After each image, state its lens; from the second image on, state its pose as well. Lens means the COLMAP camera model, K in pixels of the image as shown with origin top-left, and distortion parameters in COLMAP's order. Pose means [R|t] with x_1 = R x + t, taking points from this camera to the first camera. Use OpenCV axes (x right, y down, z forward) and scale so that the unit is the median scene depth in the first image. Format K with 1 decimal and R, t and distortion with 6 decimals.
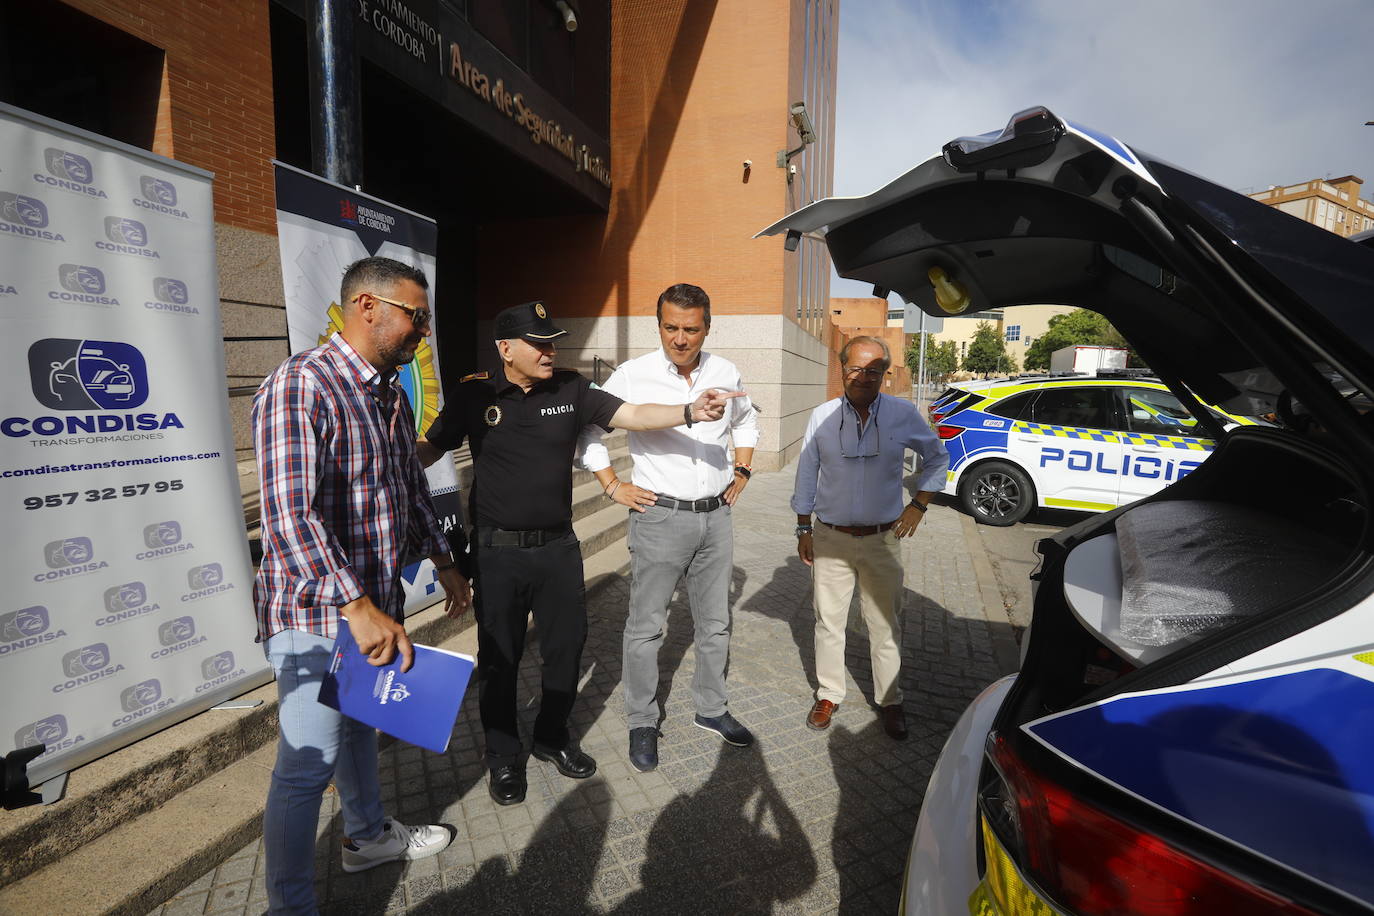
lens RADIAL K [[620.4, 0, 682.8], [0, 620.4, 464.4], [0, 0, 1]] dist [-0.054697, 0.019599]
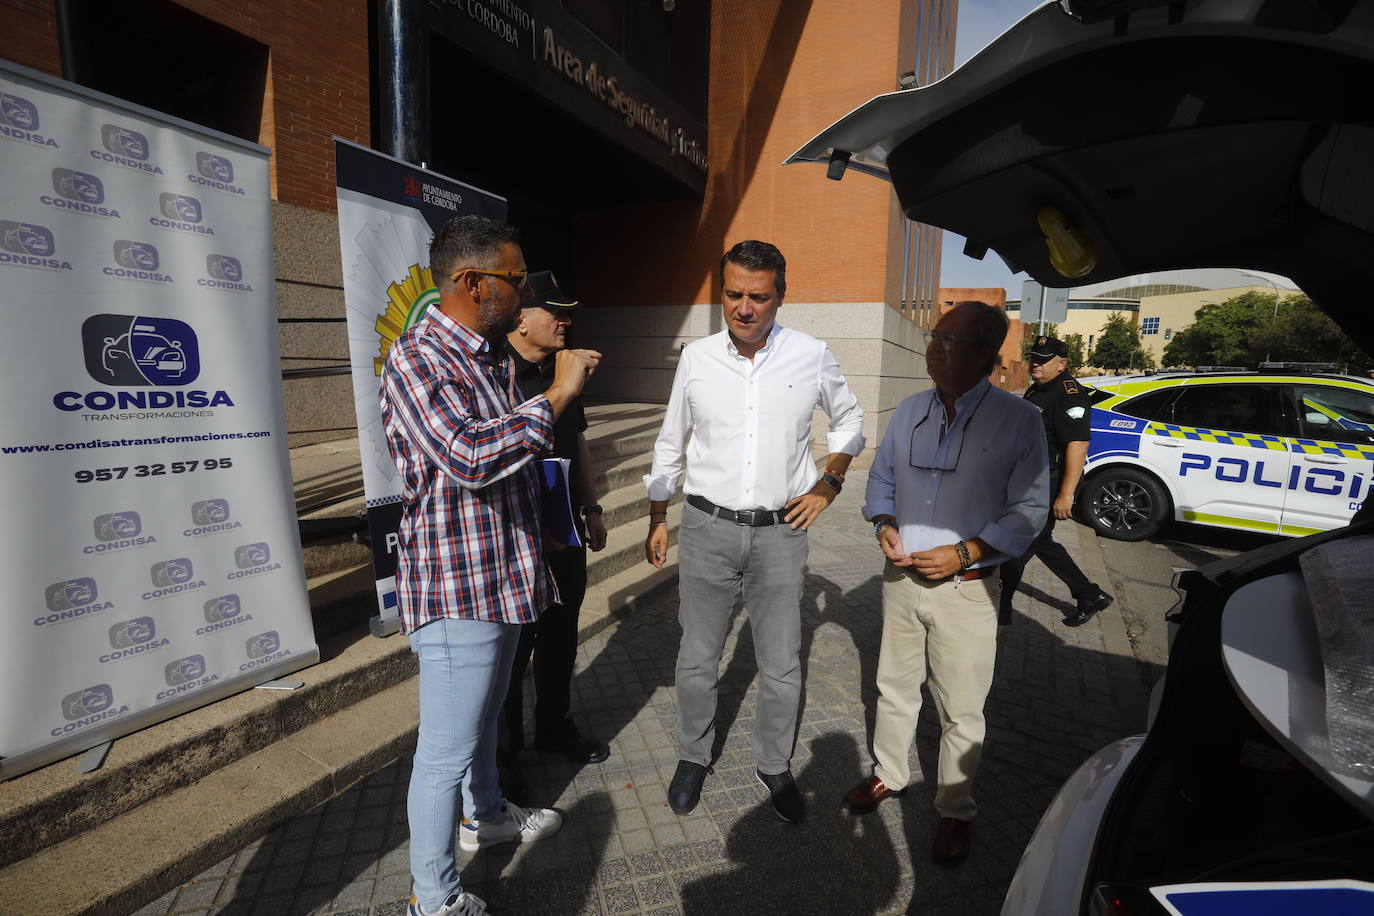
lens RADIAL K [[620.4, 0, 681.4], [0, 620.4, 464.1], [0, 0, 1]] dist [-0.054697, 0.019599]
pose [[0.986902, 0.036014, -0.157247, 0.020917], [-0.033957, 0.999299, 0.015753, -0.001777], [0.157704, -0.010207, 0.987434, 0.042124]]
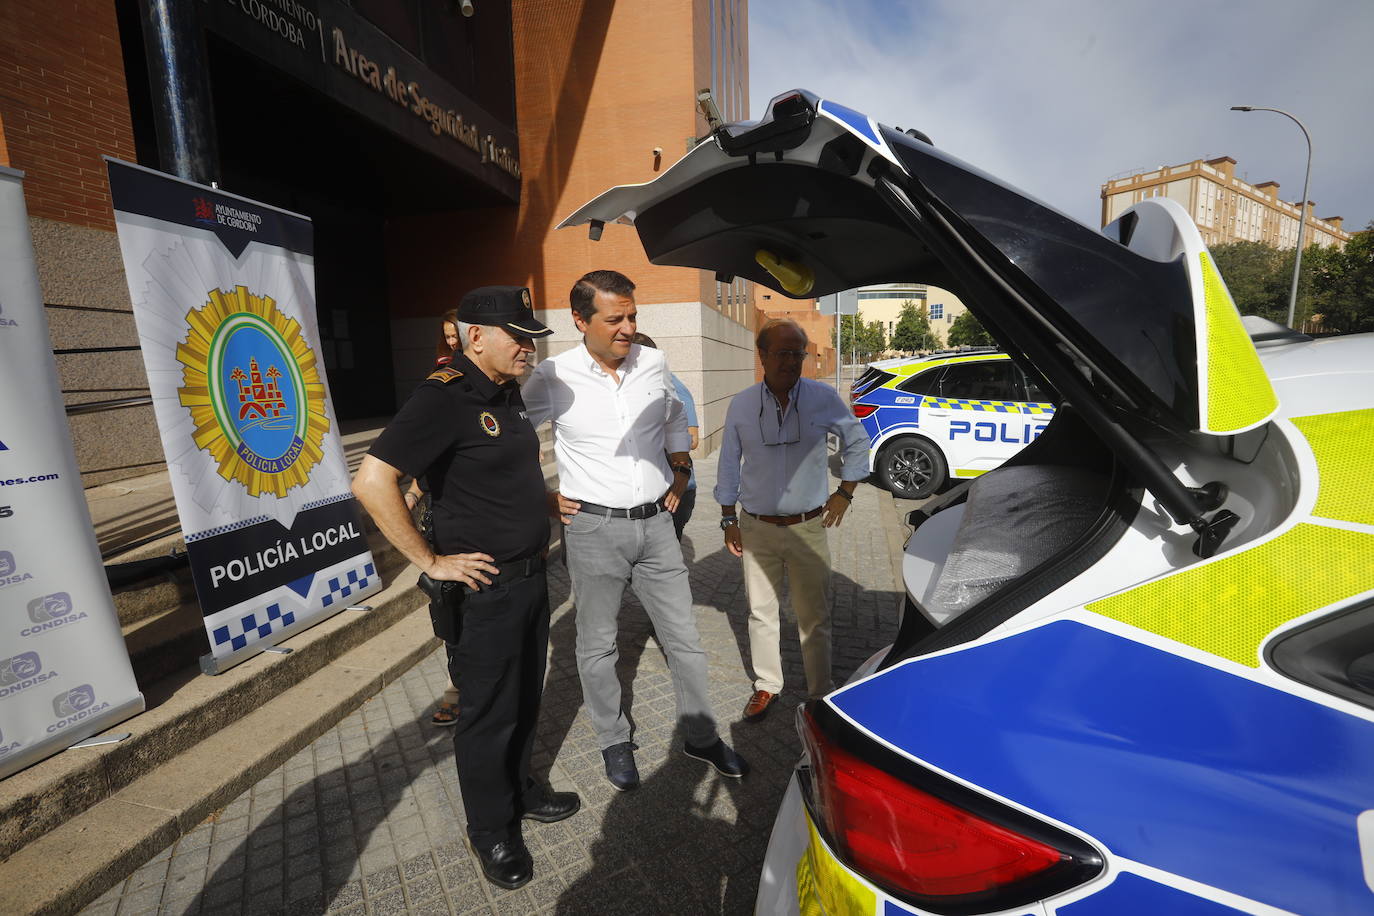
lens RADIAL K [[620.4, 0, 679.5], [0, 620.4, 464.5], [0, 0, 1]] dist [-0.054697, 0.019599]
pose [[0.994381, -0.057131, 0.089123, 0.034825], [0.055679, 0.998274, 0.018697, 0.000659], [-0.090037, -0.013630, 0.995845, -0.001090]]
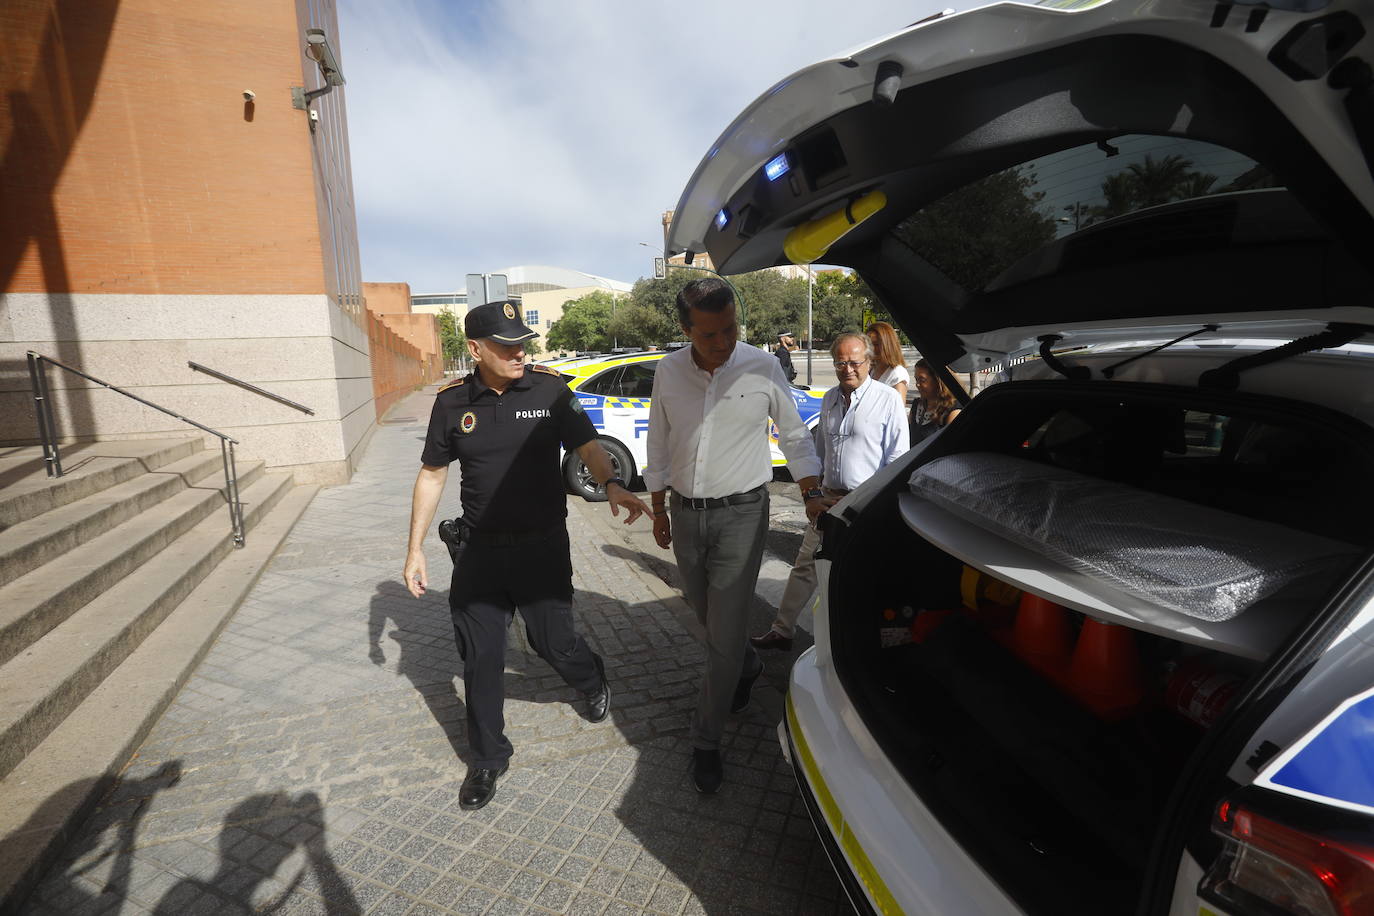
lens RADIAL K [[620.4, 0, 681.4], [0, 620.4, 461.8], [0, 0, 1]] dist [-0.054697, 0.019599]
pose [[0.749512, -0.149067, 0.644989, -0.060765], [0.137747, 0.988110, 0.068299, -0.019676], [-0.647501, 0.037655, 0.761133, 0.137342]]
